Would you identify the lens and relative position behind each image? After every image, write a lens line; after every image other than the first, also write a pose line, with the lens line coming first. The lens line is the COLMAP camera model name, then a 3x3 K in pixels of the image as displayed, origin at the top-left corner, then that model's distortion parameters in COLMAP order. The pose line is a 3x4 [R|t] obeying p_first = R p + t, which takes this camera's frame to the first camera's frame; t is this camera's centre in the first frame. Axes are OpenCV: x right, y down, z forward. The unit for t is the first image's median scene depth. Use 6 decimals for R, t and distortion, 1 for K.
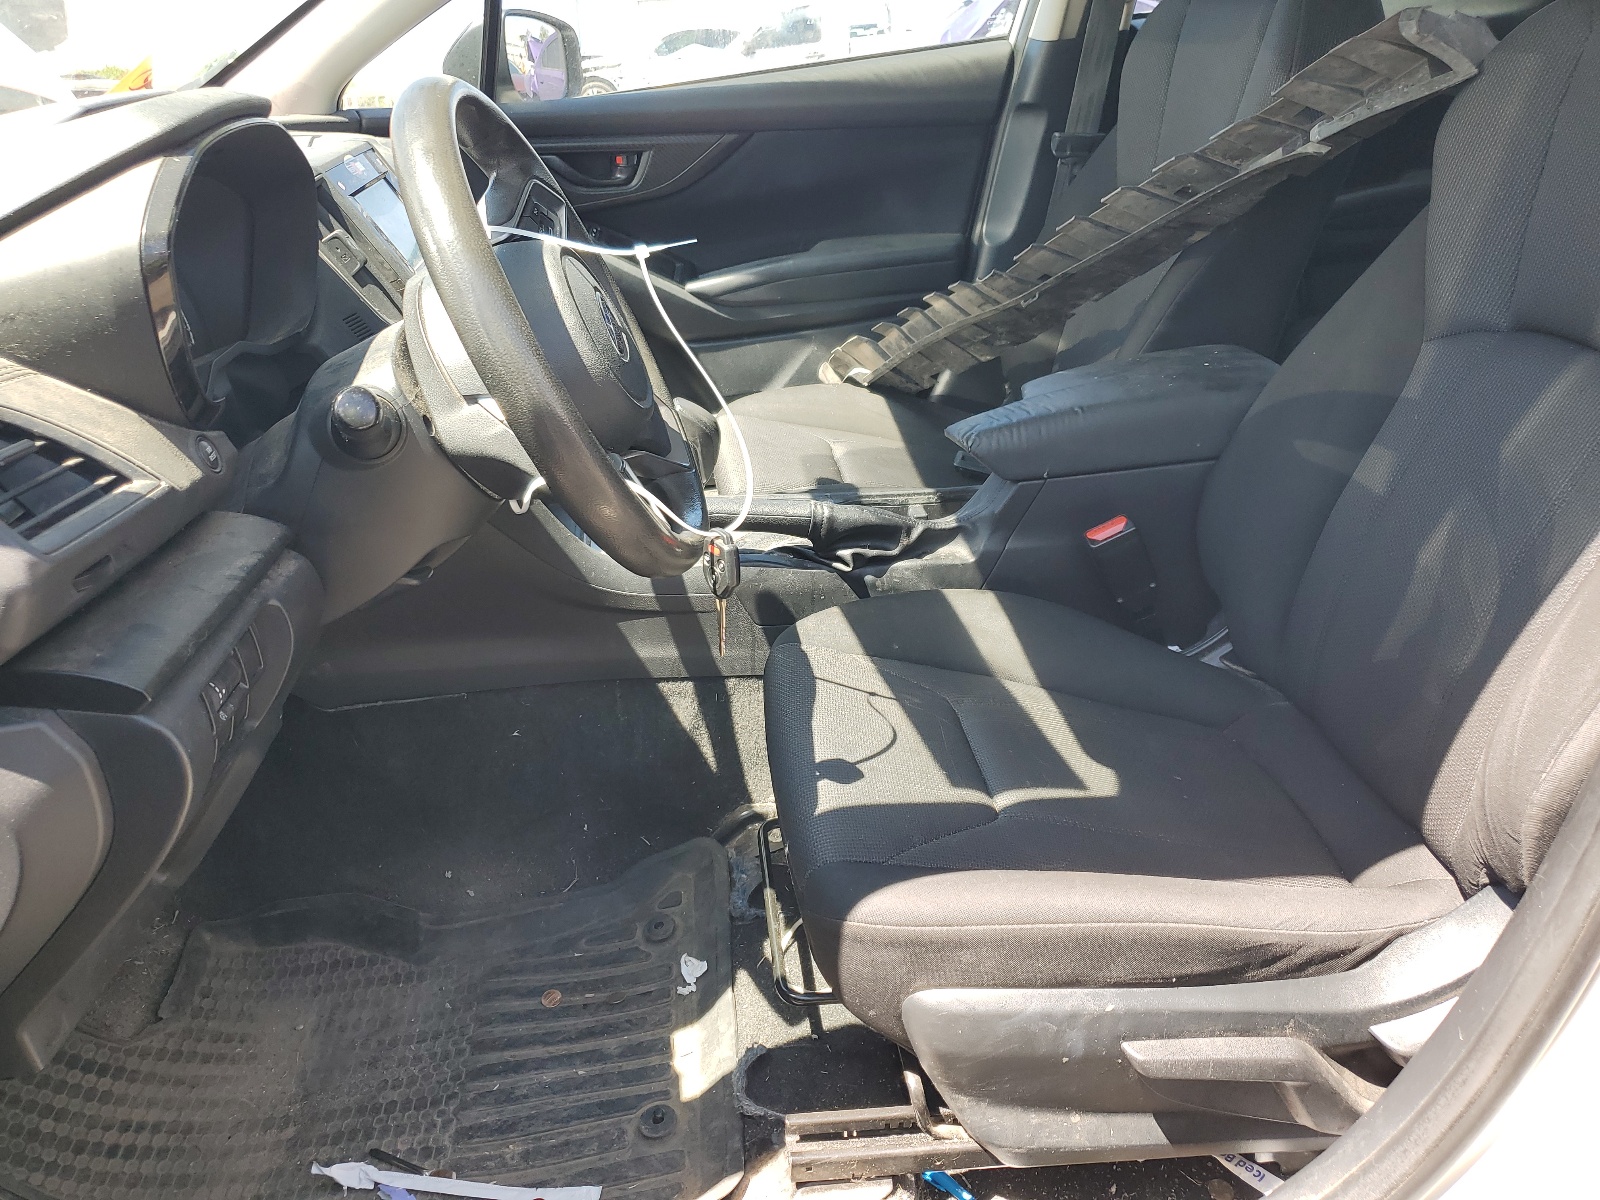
lens RADIAL K [[1241.2, 0, 800.0], [0, 1241.2, 600.0], [0, 0, 1]] dist [0.048256, 0.001245]
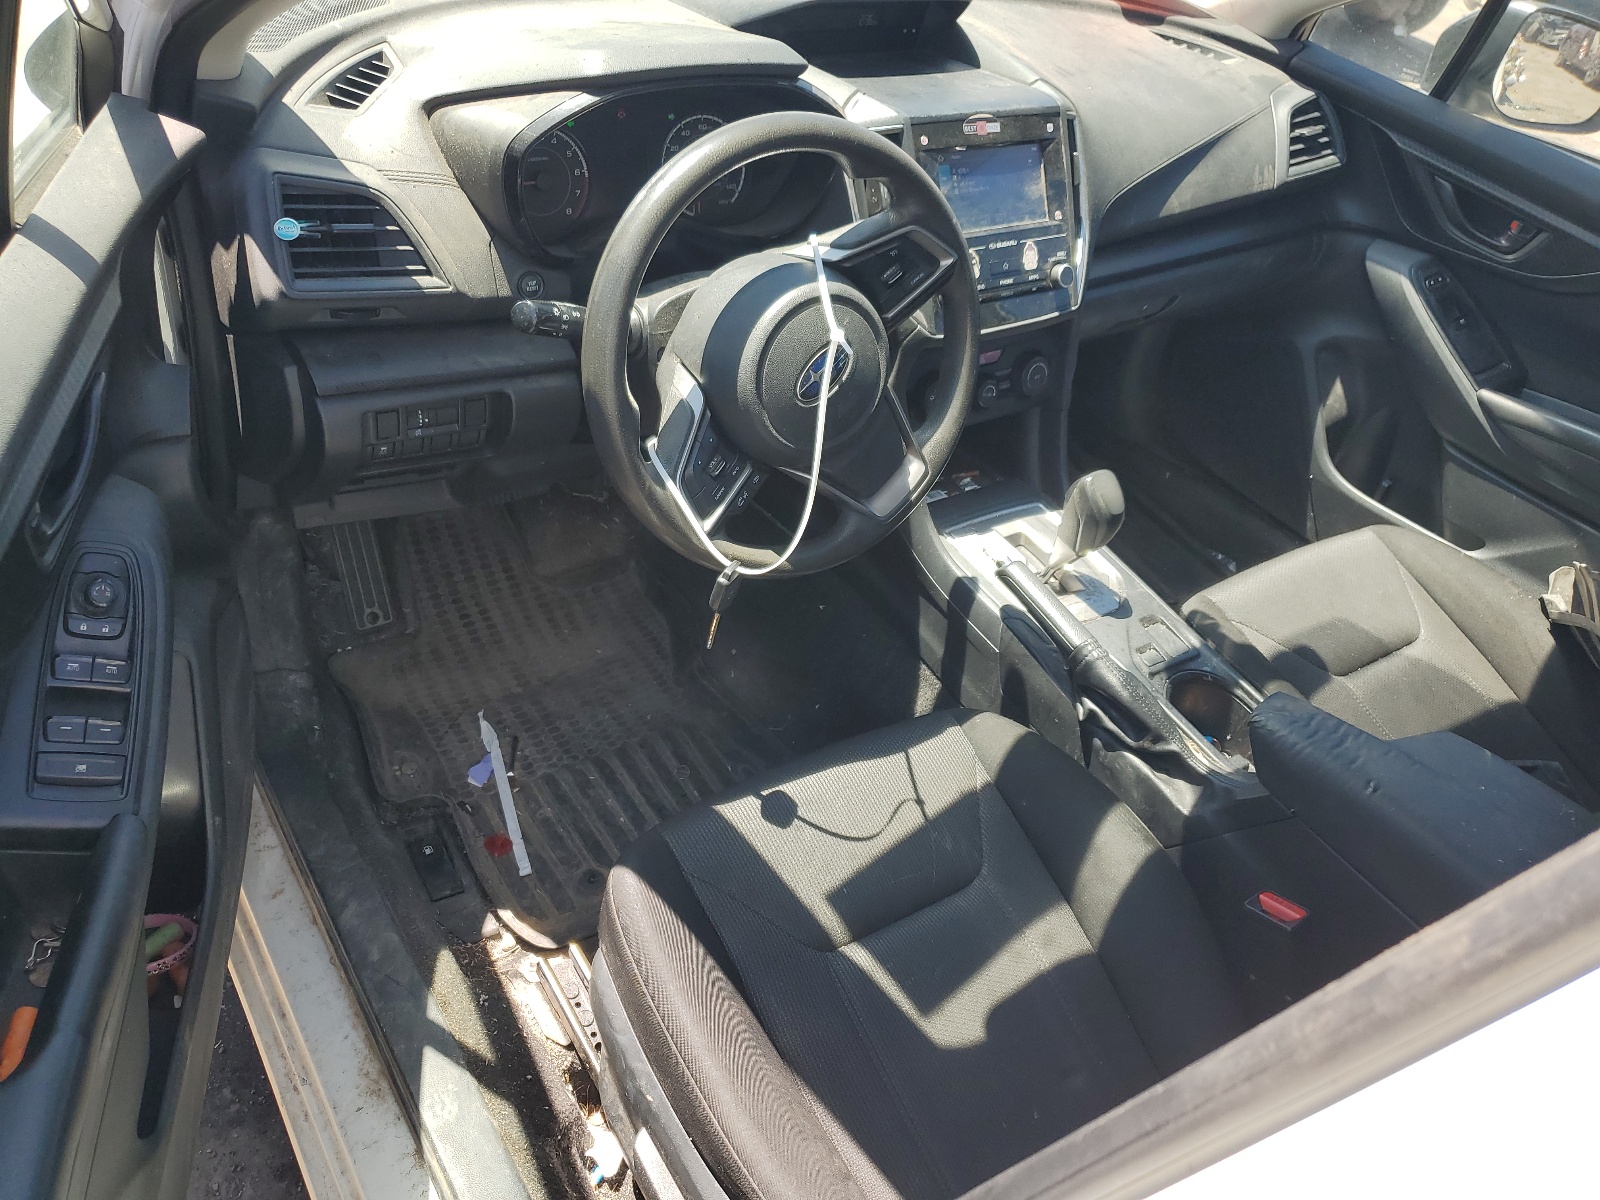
lens RADIAL K [[1215.5, 0, 800.0], [0, 1215.5, 600.0], [0, 0, 1]] dist [0.095065, 0.002199]
pose [[0.471109, 0.675977, -0.566667, 0.476917], [-0.567516, 0.724087, 0.391948, -0.391948], [0.675264, 0.136942, 0.724752, 0.163880]]
